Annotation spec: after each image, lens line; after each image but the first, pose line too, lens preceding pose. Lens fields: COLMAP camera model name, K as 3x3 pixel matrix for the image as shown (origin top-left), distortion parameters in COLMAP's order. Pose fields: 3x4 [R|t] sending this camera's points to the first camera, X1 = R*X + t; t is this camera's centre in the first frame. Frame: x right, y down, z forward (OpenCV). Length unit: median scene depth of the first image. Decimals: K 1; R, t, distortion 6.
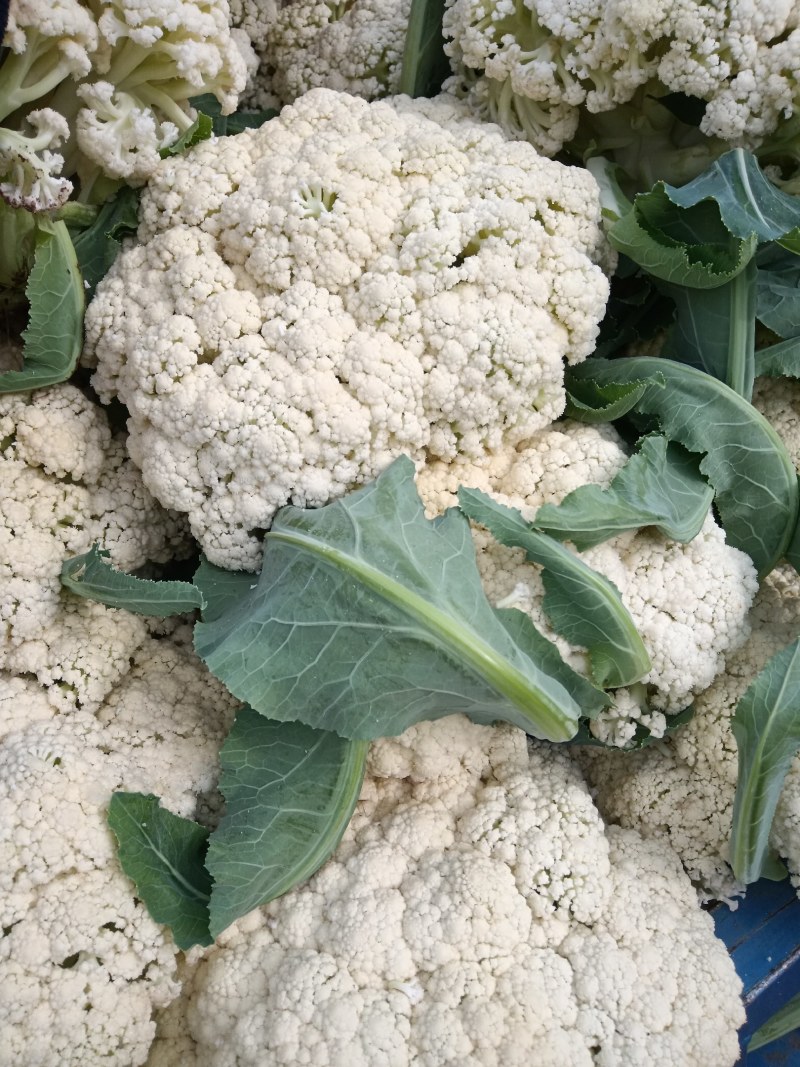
lens RADIAL K [[838.3, 0, 395.5], [0, 838.3, 530.0], [0, 0, 1]] dist [0.092902, -0.179872]
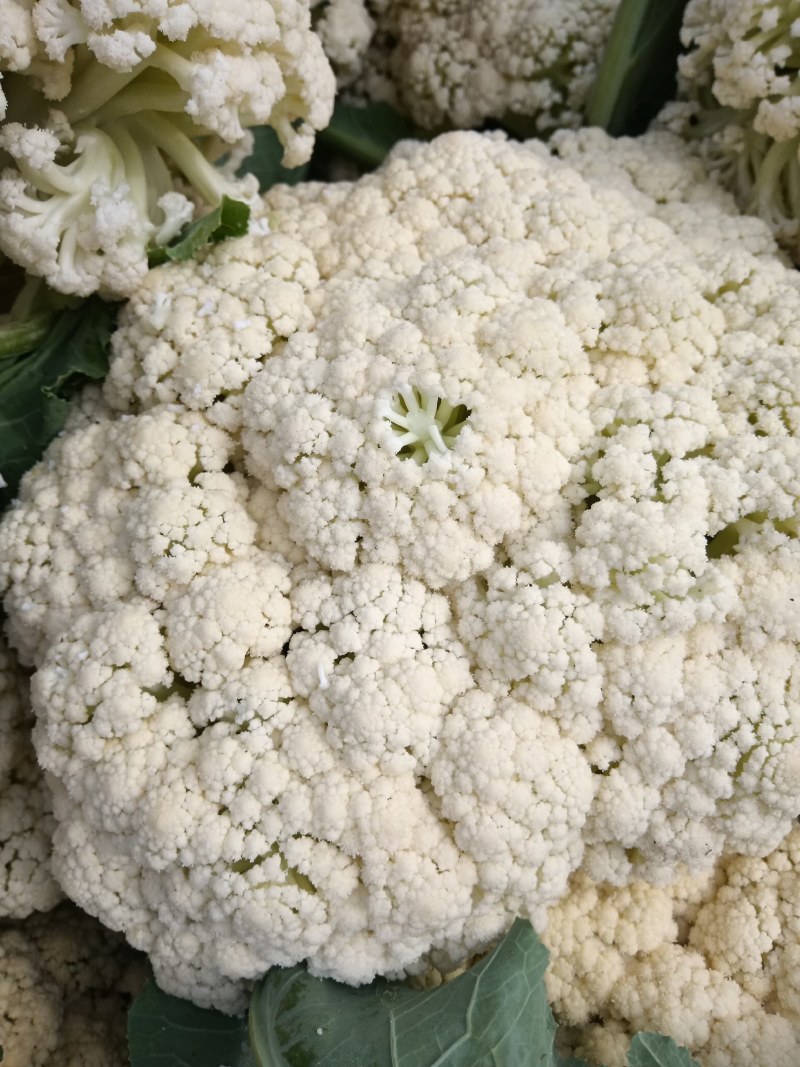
lens RADIAL K [[843.0, 0, 398.2], [0, 843.0, 529.1], [0, 0, 1]] dist [0.098281, -0.191593]
pose [[0.988129, 0.133433, -0.076131, -0.060476], [-0.126665, 0.988059, 0.087720, -0.354679], [0.086927, -0.077035, 0.993232, 0.481419]]
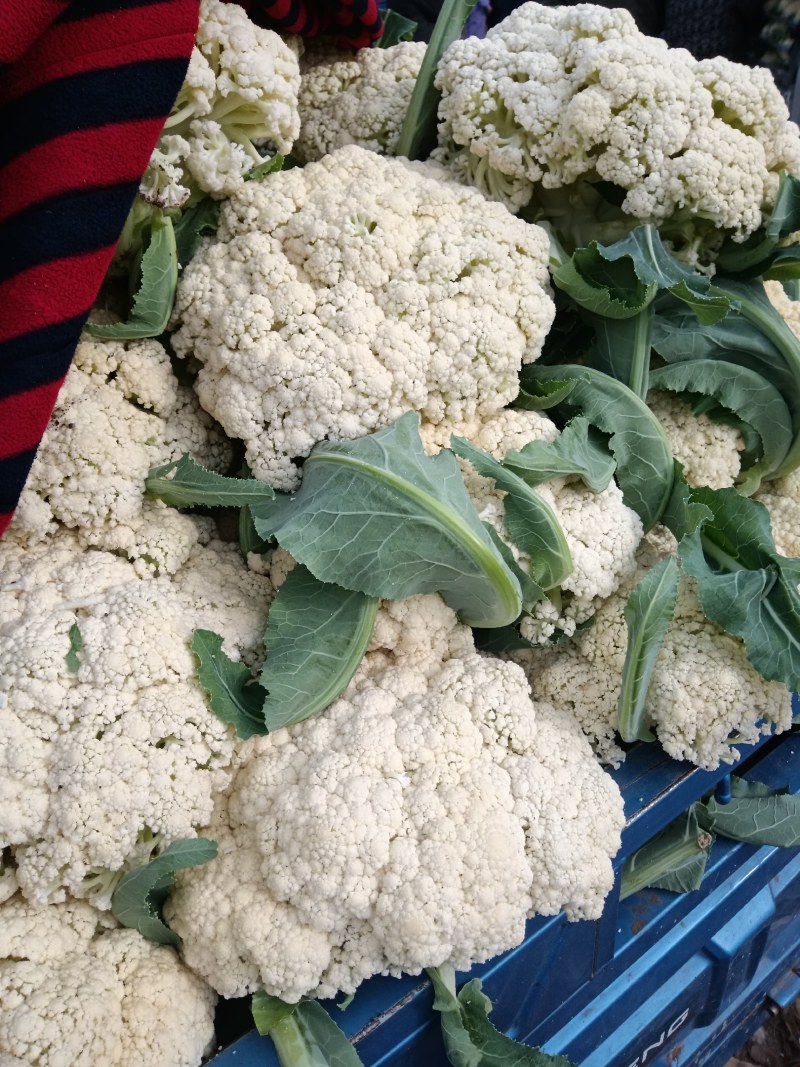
lens RADIAL K [[838.3, 0, 395.5], [0, 838.3, 530.0], [0, 0, 1]] dist [0.092902, -0.179872]
pose [[0.987967, 0.070779, 0.137516, -0.189644], [-0.063452, 0.996358, -0.056958, 0.185860], [-0.141047, 0.047547, 0.988861, -0.361574]]
